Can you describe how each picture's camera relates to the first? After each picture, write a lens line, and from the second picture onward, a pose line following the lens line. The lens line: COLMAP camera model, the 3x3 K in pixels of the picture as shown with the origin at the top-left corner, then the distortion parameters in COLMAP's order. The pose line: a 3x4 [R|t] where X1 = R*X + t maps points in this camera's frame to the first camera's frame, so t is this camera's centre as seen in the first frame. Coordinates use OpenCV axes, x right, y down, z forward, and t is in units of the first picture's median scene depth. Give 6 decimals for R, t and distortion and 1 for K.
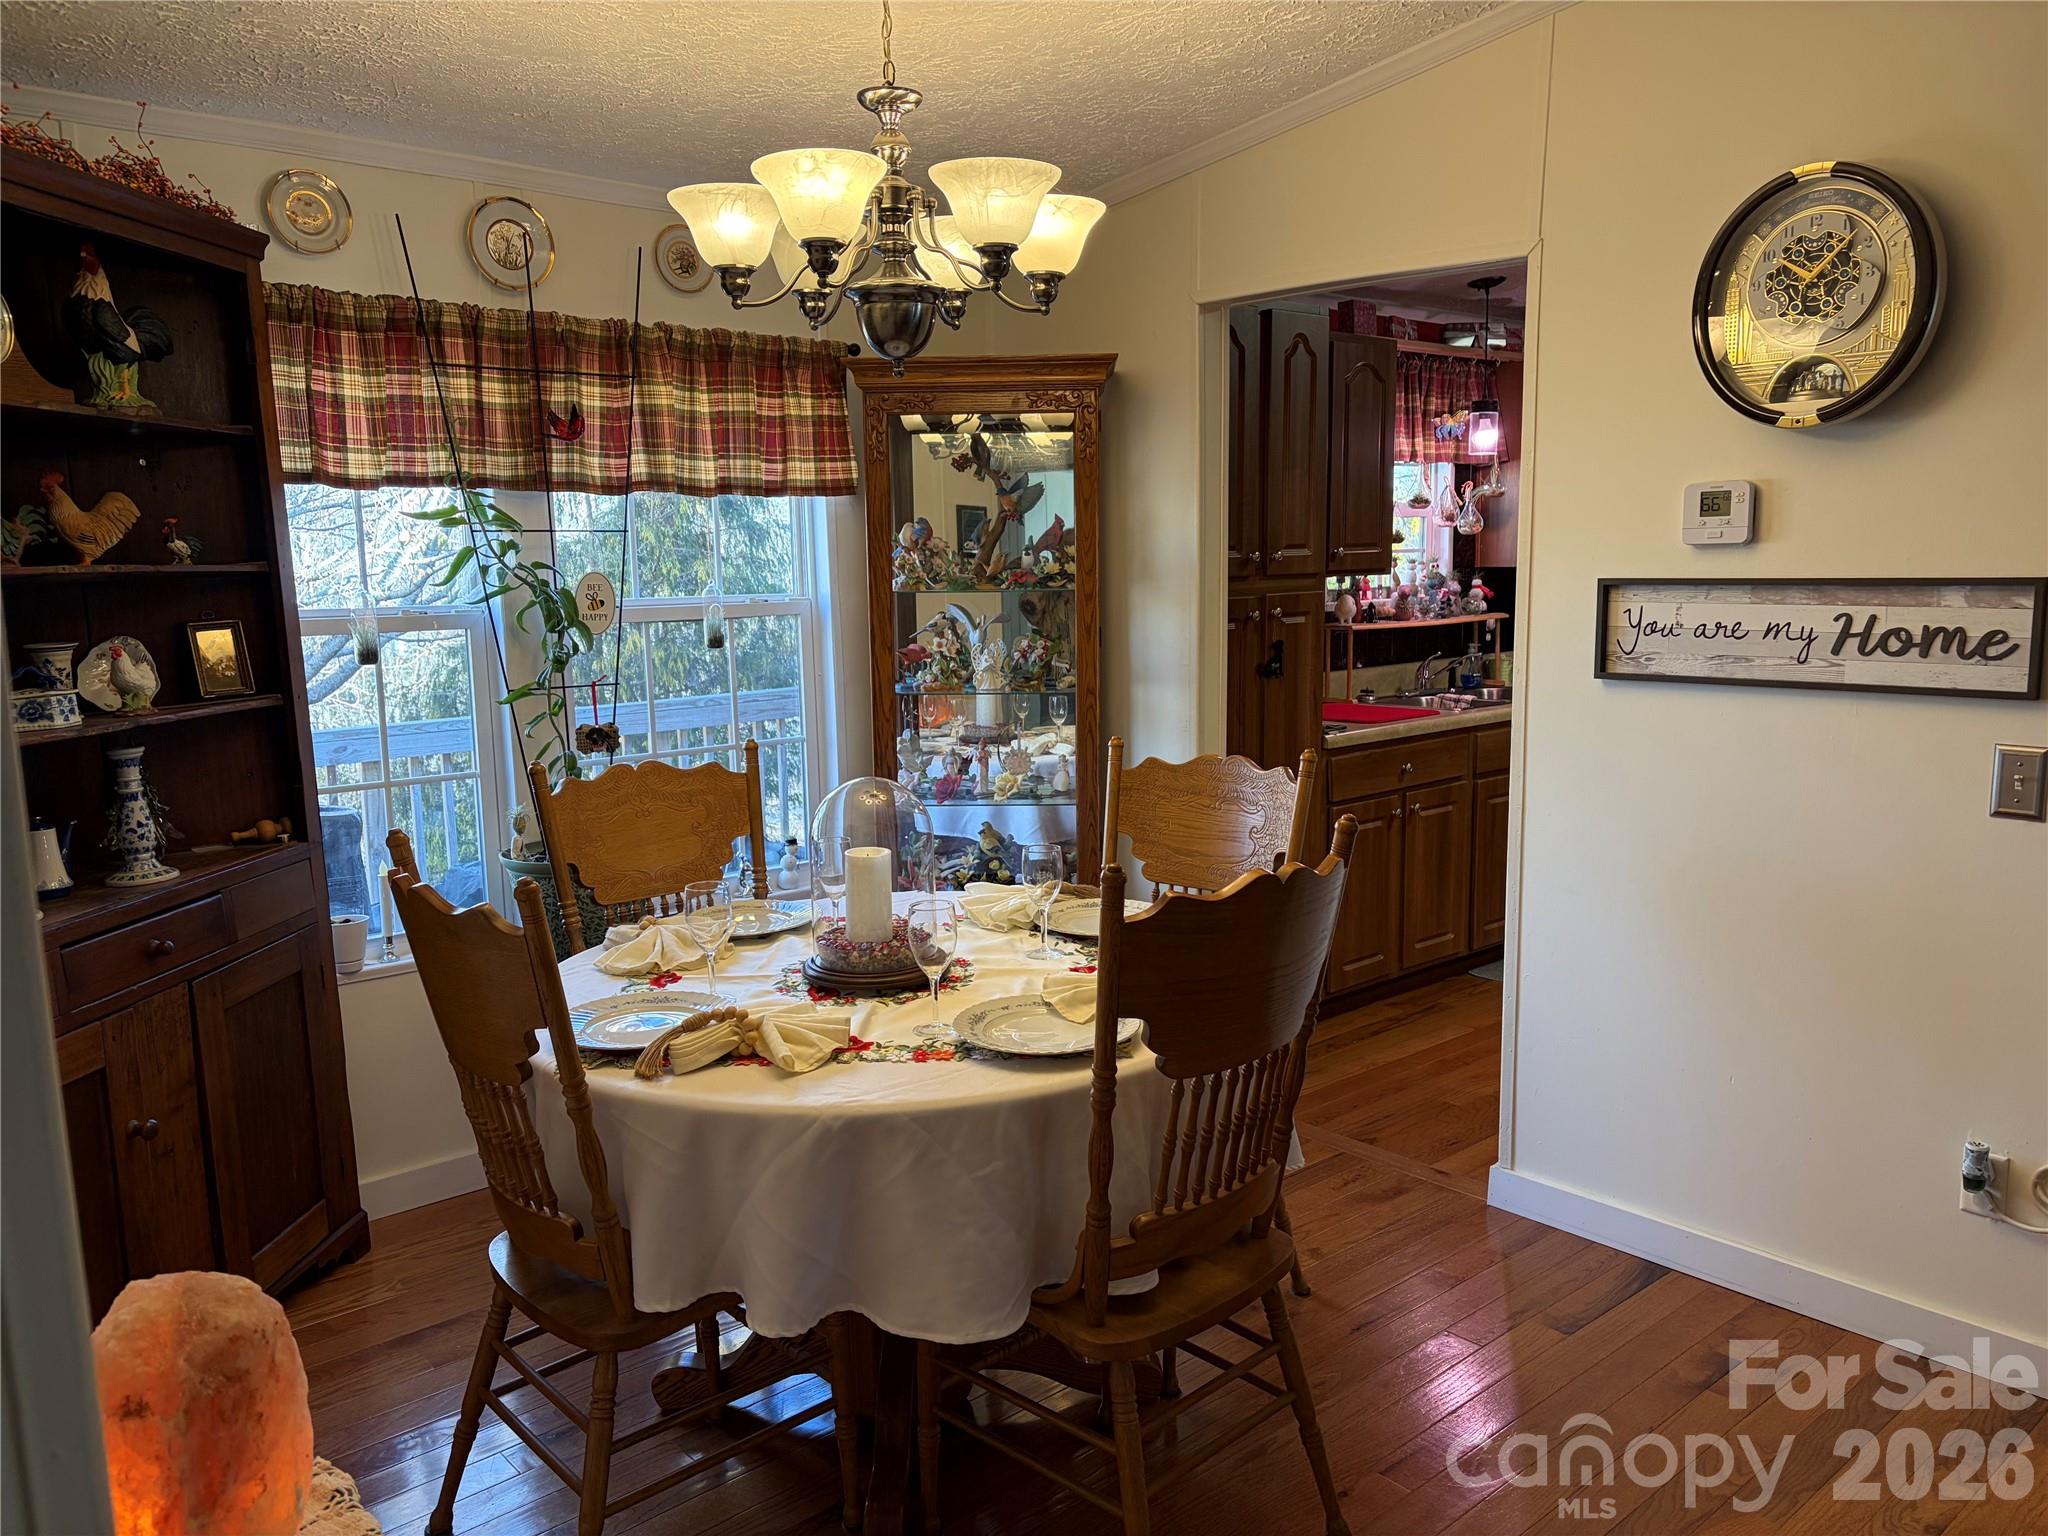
lens RADIAL K [[1538.5, 0, 1017.6], [0, 1538.5, 778.7], [0, 0, 1]] dist [0.034236, -0.052800]
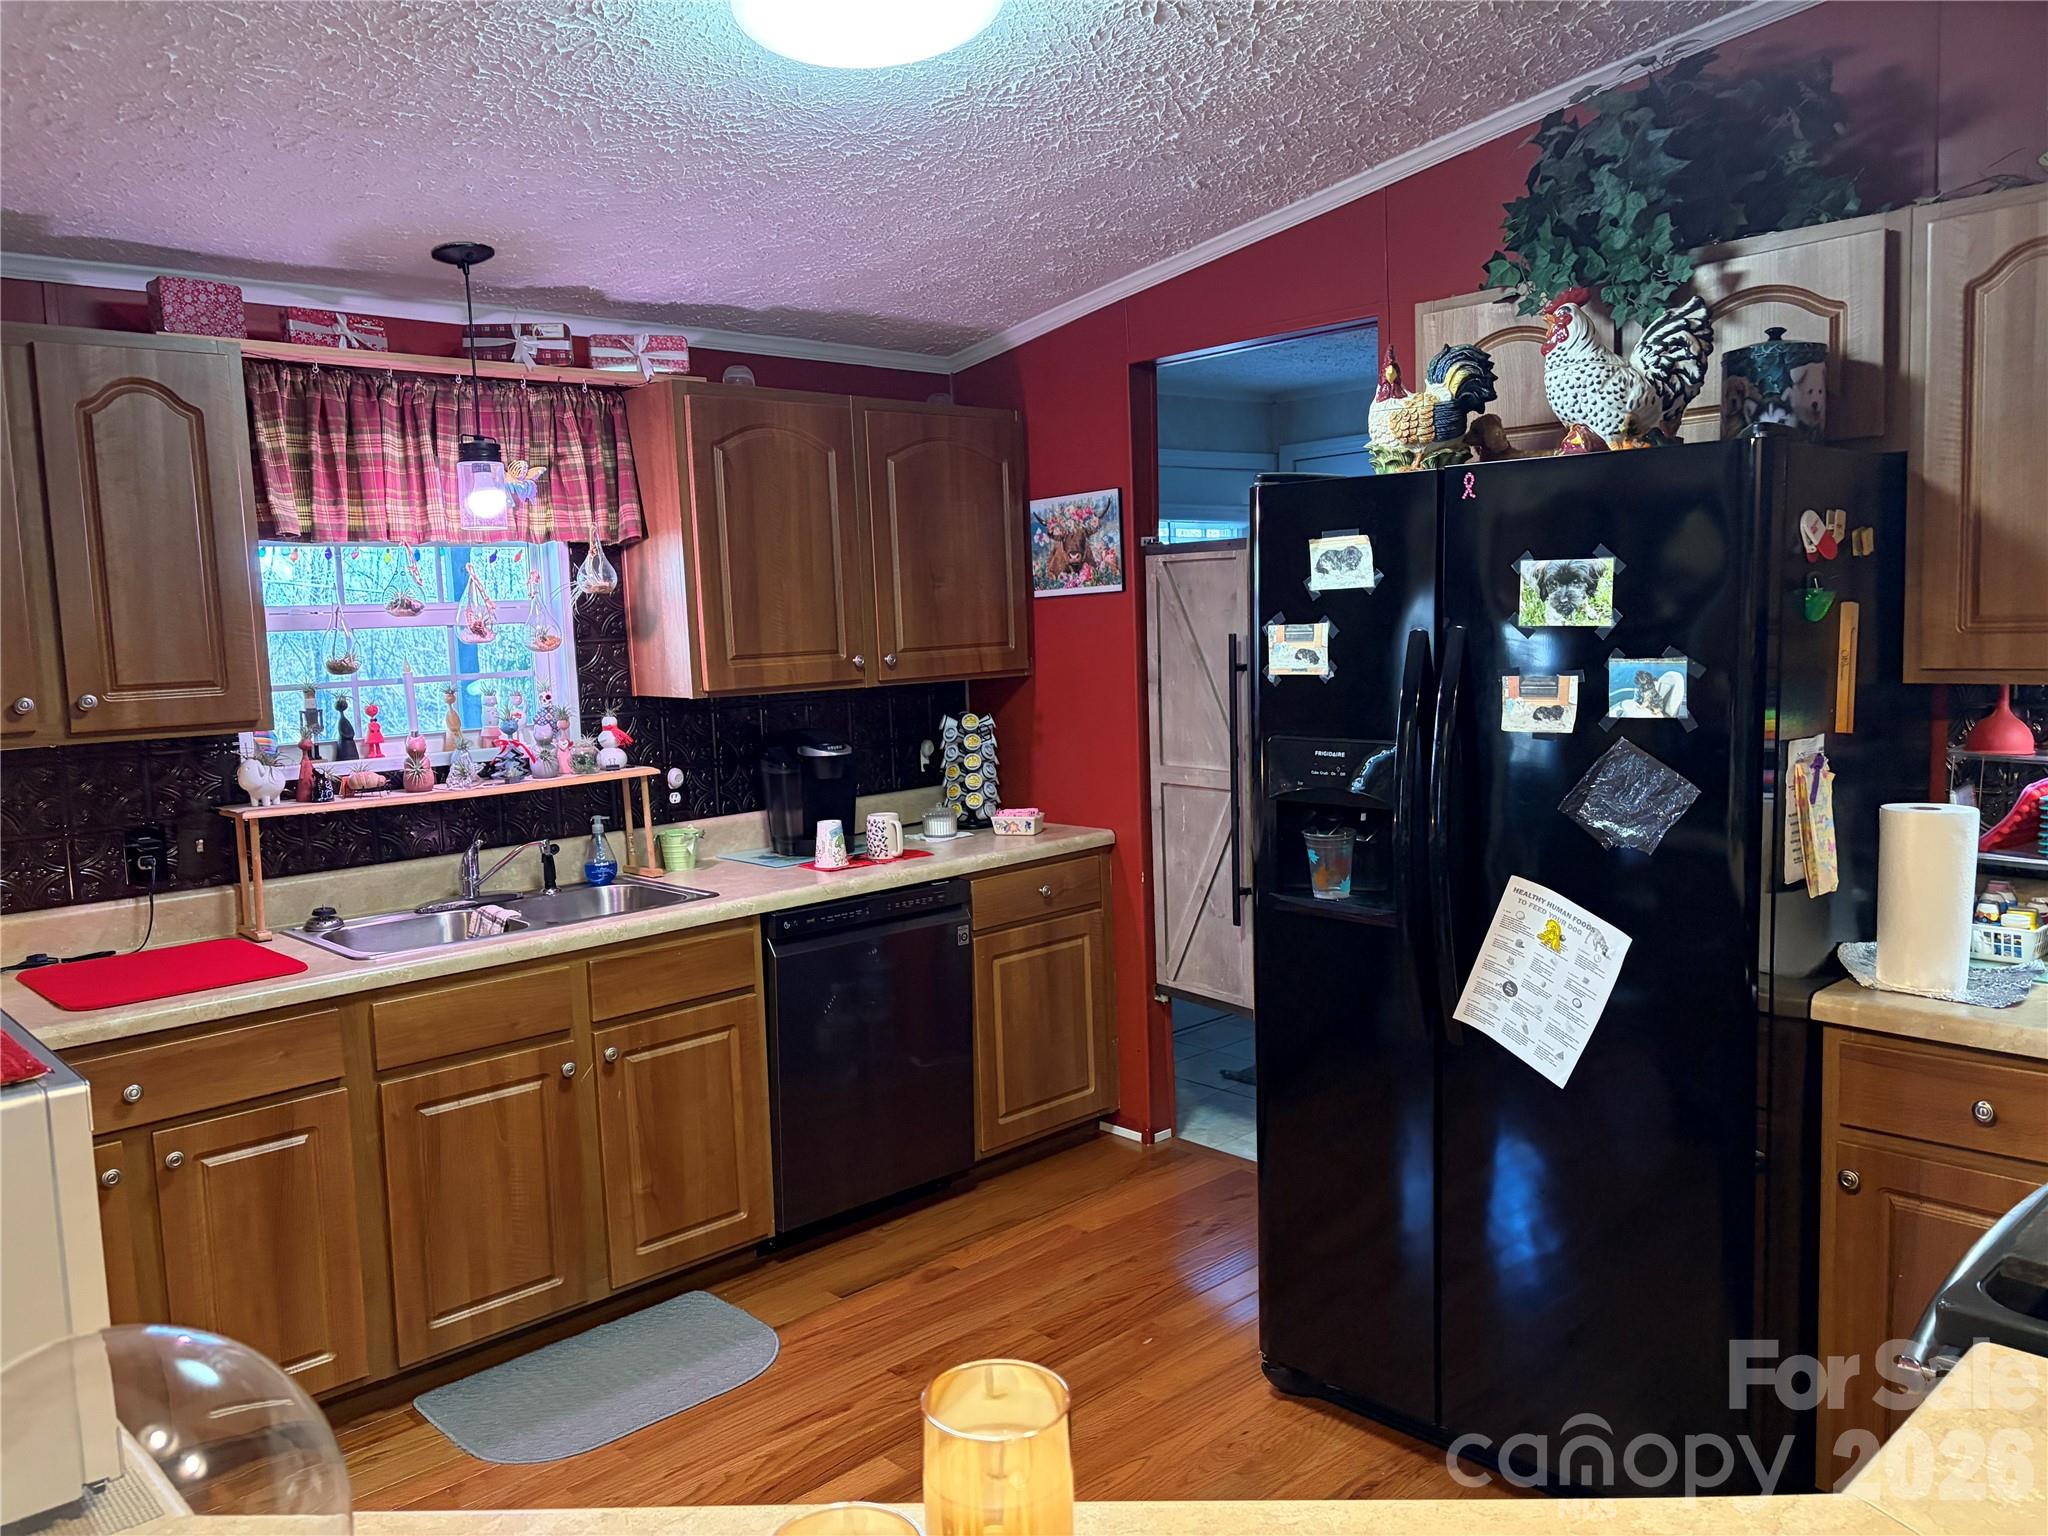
lens RADIAL K [[1538.5, 0, 1025.2], [0, 1538.5, 766.6], [0, 0, 1]] dist [0.034236, -0.052800]
pose [[0.998654, -0.020580, 0.047613, 0.533092], [0.022834, 0.998620, -0.047288, -0.087920], [-0.046574, 0.048312, 0.997746, 0.409889]]
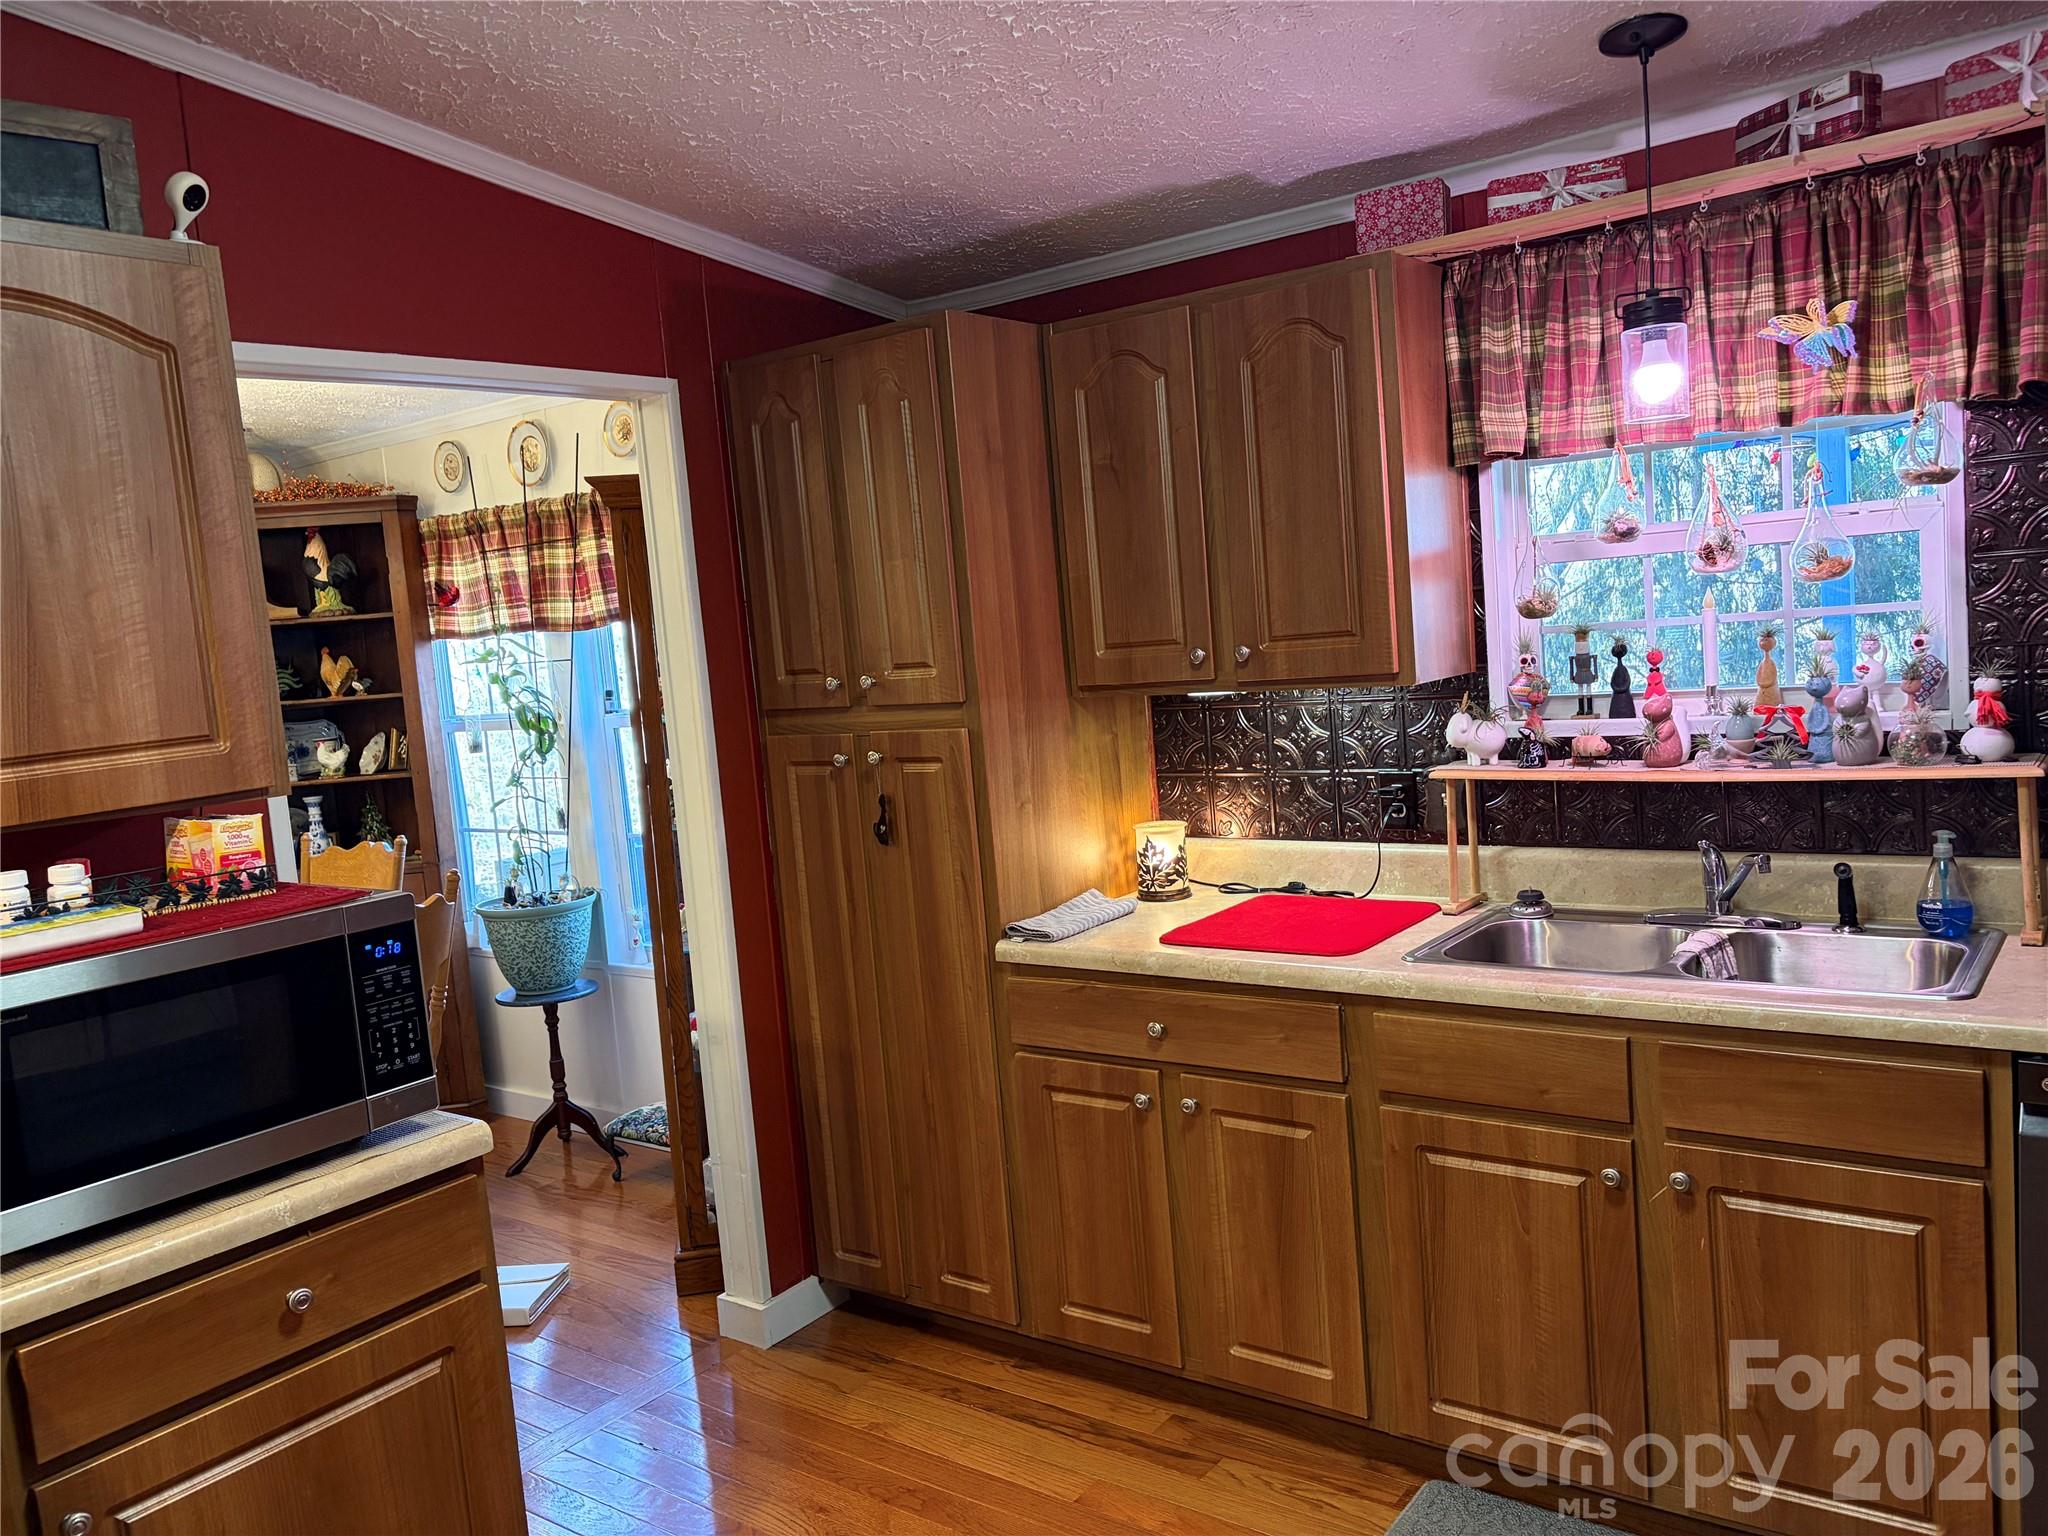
lens RADIAL K [[1538.5, 0, 1024.5], [0, 1538.5, 768.9], [0, 0, 1]] dist [0.034236, -0.052800]
pose [[0.207579, 0.096004, -0.973496, 0.779613], [-0.065769, 0.994290, 0.084031, -0.147364], [0.976005, 0.046583, 0.212708, 0.797415]]
